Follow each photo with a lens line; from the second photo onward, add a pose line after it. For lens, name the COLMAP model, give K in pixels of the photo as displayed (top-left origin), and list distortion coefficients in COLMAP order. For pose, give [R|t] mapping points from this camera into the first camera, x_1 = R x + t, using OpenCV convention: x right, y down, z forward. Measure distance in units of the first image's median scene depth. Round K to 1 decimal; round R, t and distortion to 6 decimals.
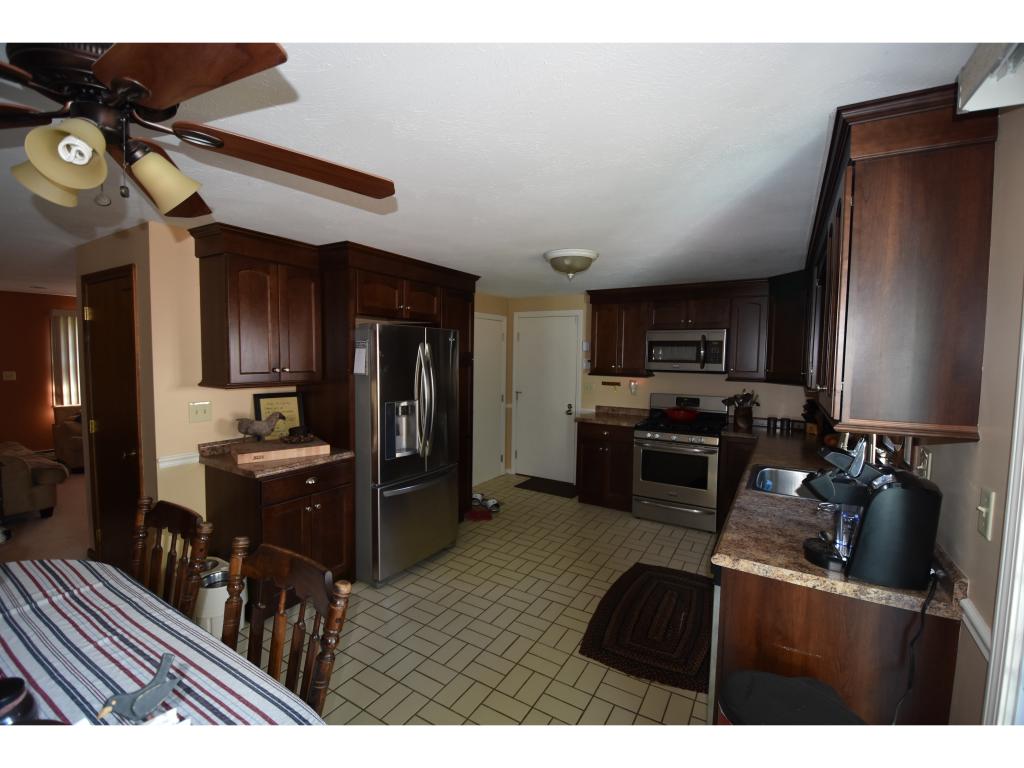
lens RADIAL K [[450.3, 0, 513.6], [0, 450.3, 385.4], [0, 0, 1]] dist [0.003566, -0.011280]
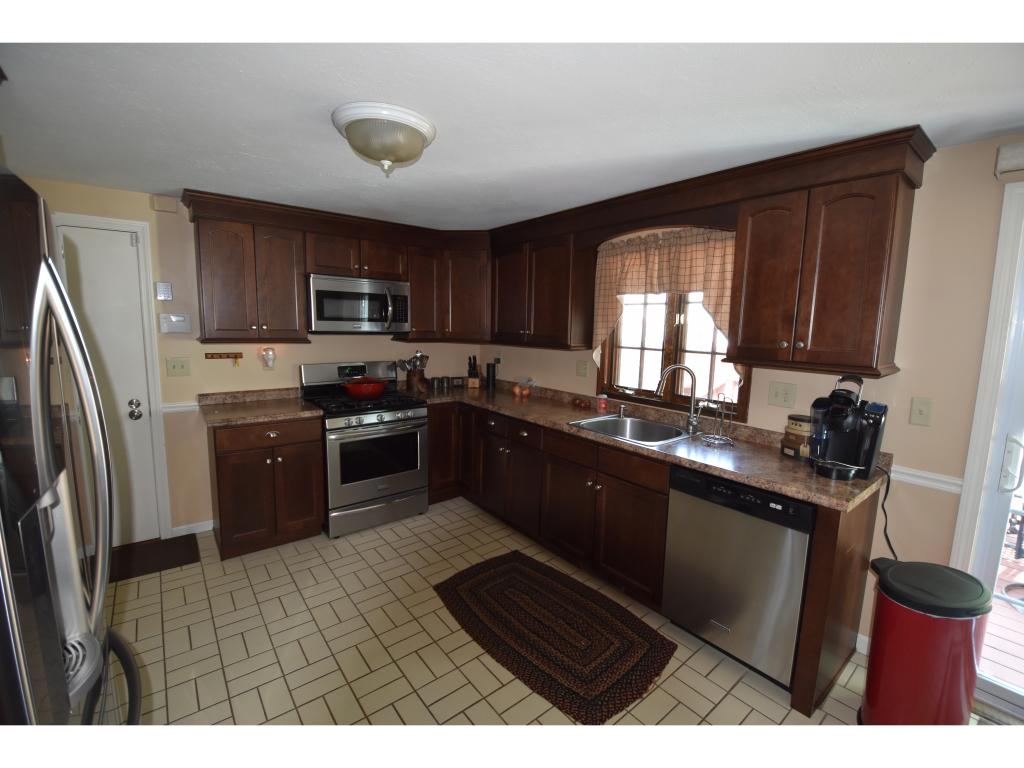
lens RADIAL K [[450.3, 0, 515.1], [0, 450.3, 384.0], [0, 0, 1]] dist [0.003566, -0.011280]
pose [[0.328029, -0.139241, 0.934350, -0.281725], [0.043714, 0.990255, 0.132226, -0.035096], [-0.943656, -0.002530, 0.330919, 0.497785]]
